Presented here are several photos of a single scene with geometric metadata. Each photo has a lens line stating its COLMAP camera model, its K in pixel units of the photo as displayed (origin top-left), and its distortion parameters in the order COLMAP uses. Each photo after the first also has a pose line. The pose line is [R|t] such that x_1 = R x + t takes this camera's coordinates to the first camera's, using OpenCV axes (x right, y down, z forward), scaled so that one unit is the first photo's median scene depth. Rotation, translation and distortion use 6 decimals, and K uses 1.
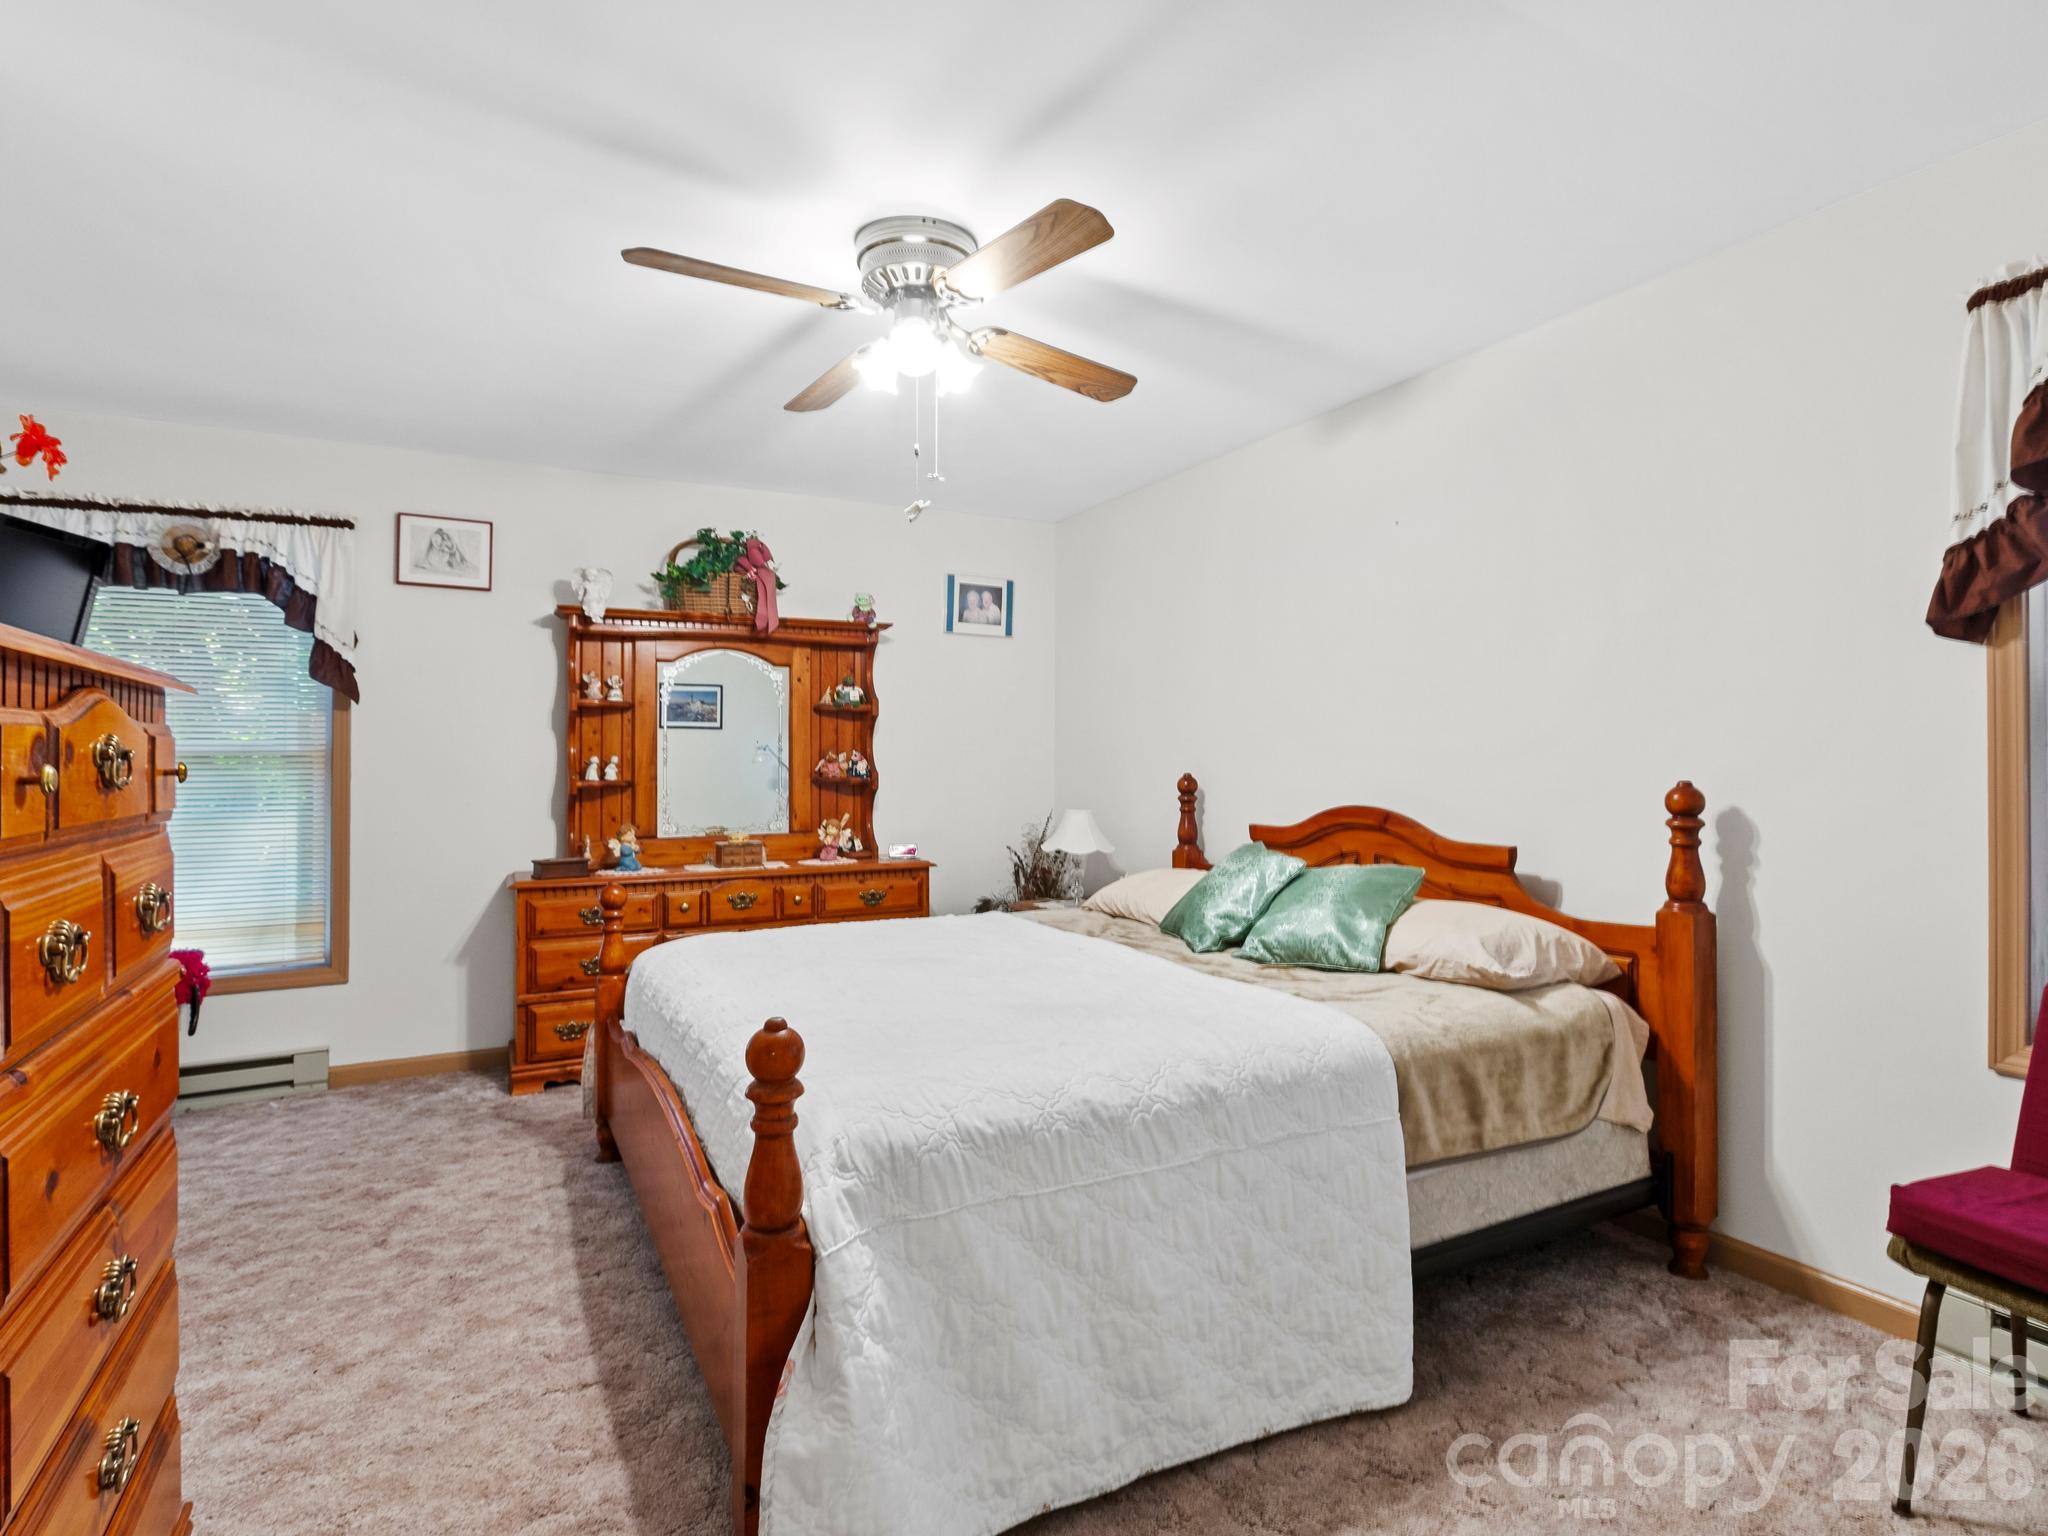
lens RADIAL K [[1067.4, 0, 1027.2], [0, 1067.4, 762.8], [0, 0, 1]] dist [0.002306, 0.000685]
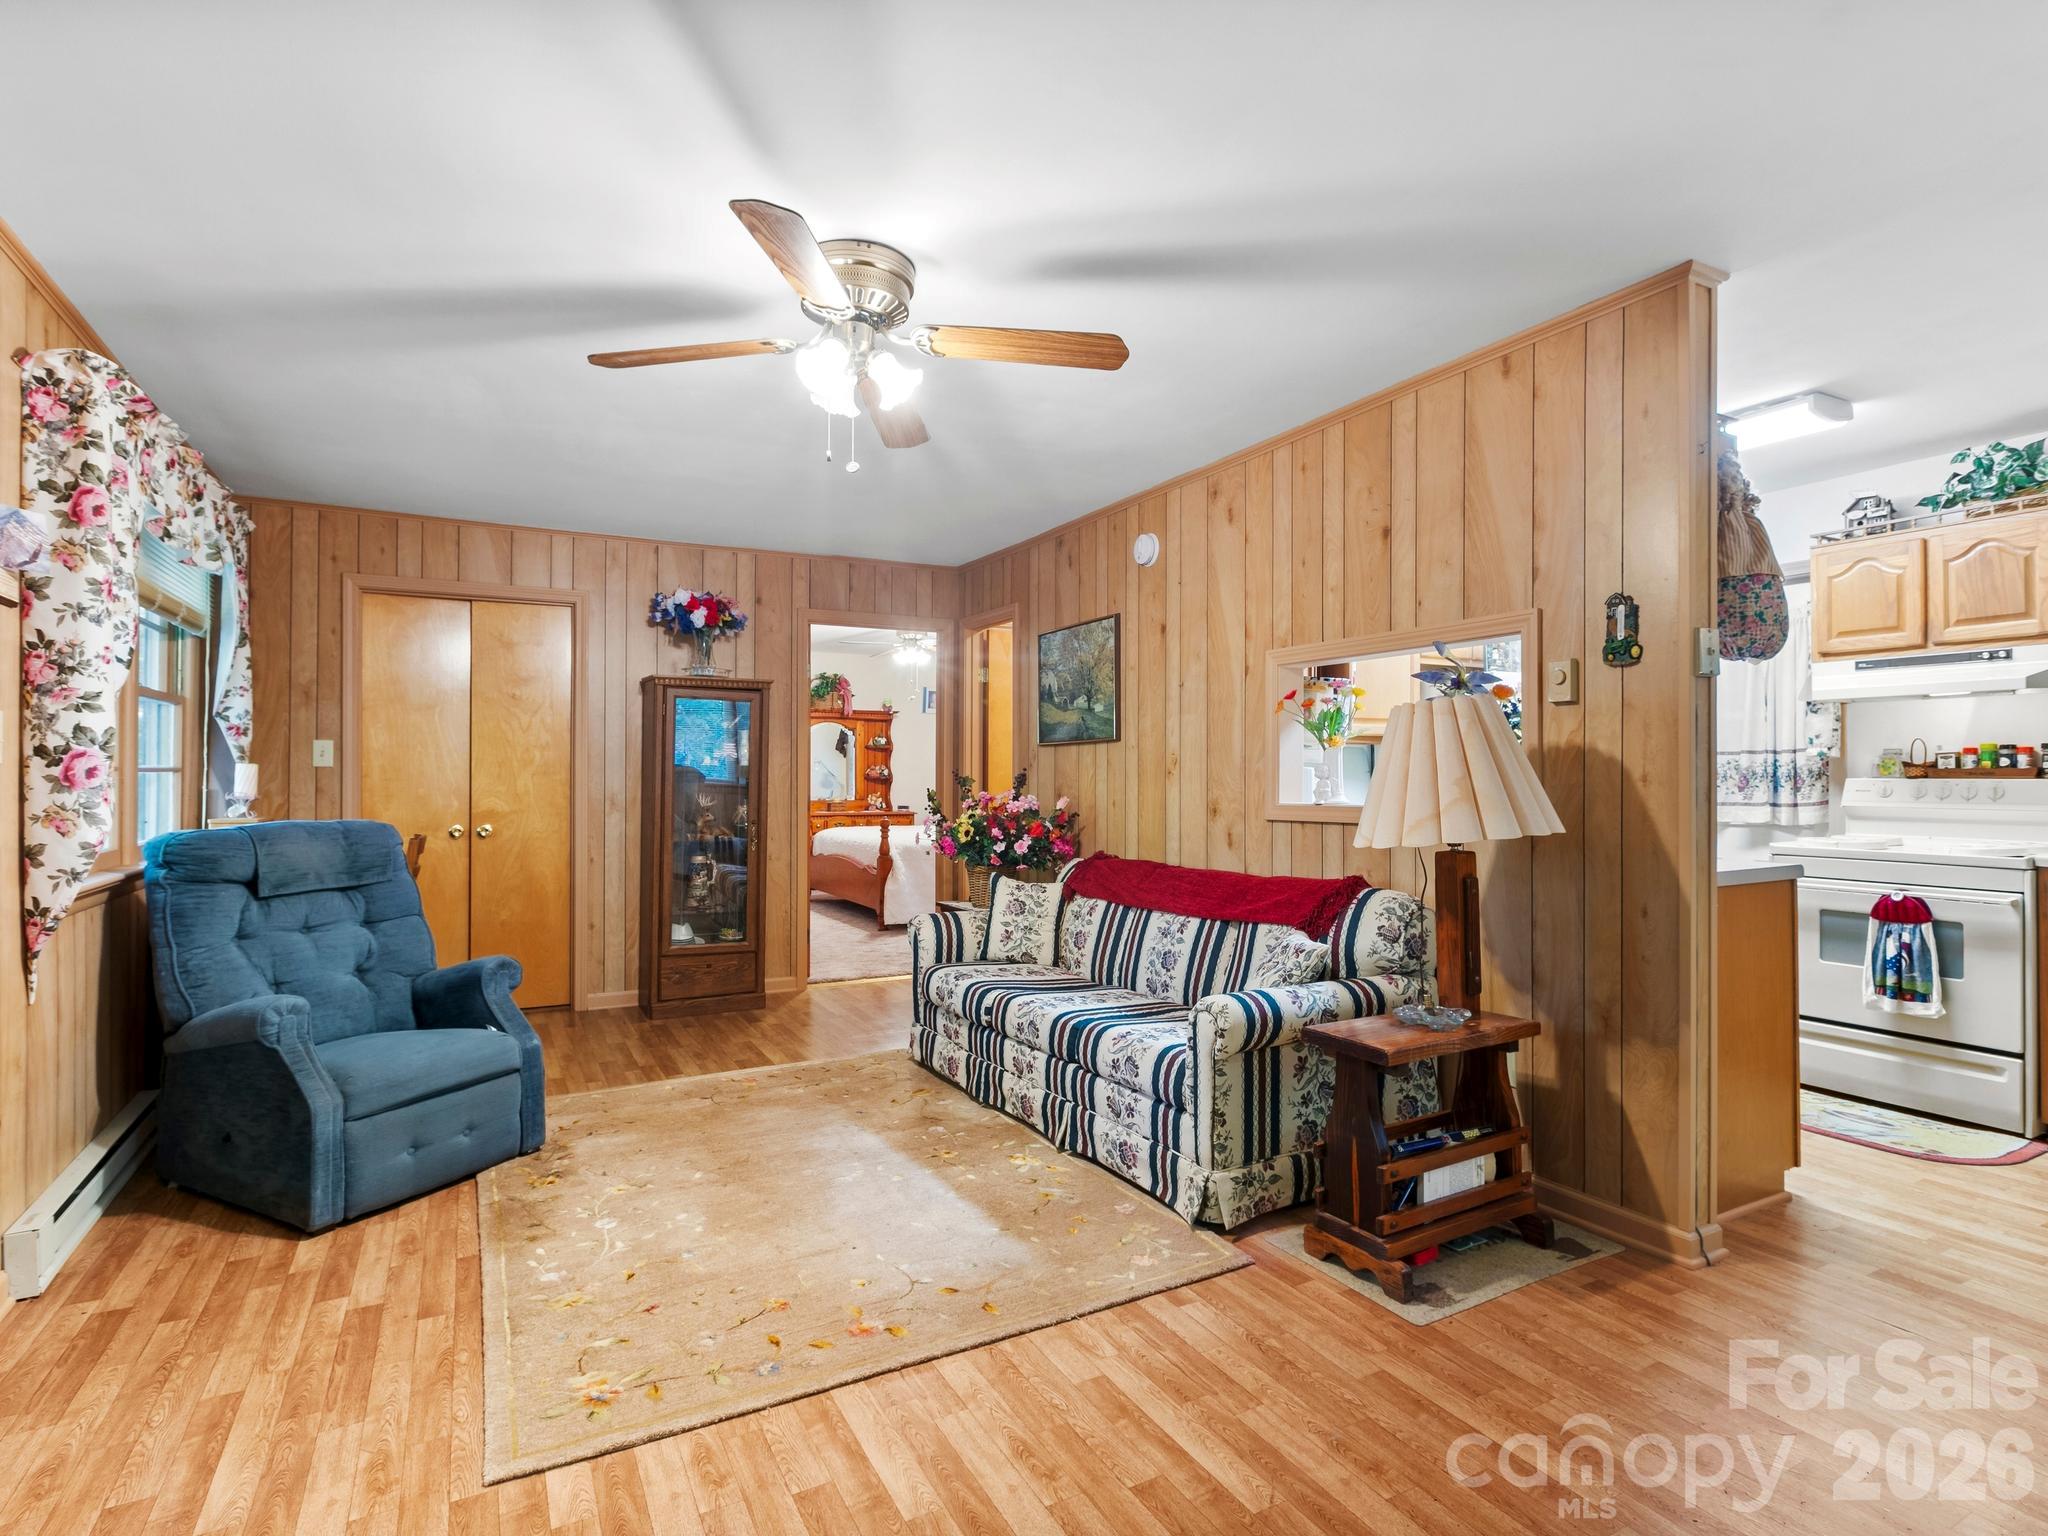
lens RADIAL K [[1067.4, 0, 1024.3], [0, 1067.4, 768.8], [0, 0, 1]] dist [0.002306, 0.000685]
pose [[0.999928, 0.005678, 0.010549, 0.125817], [-0.005555, 0.999917, -0.011626, 0.022221], [-0.010614, 0.011566, 0.999877, -1.361650]]
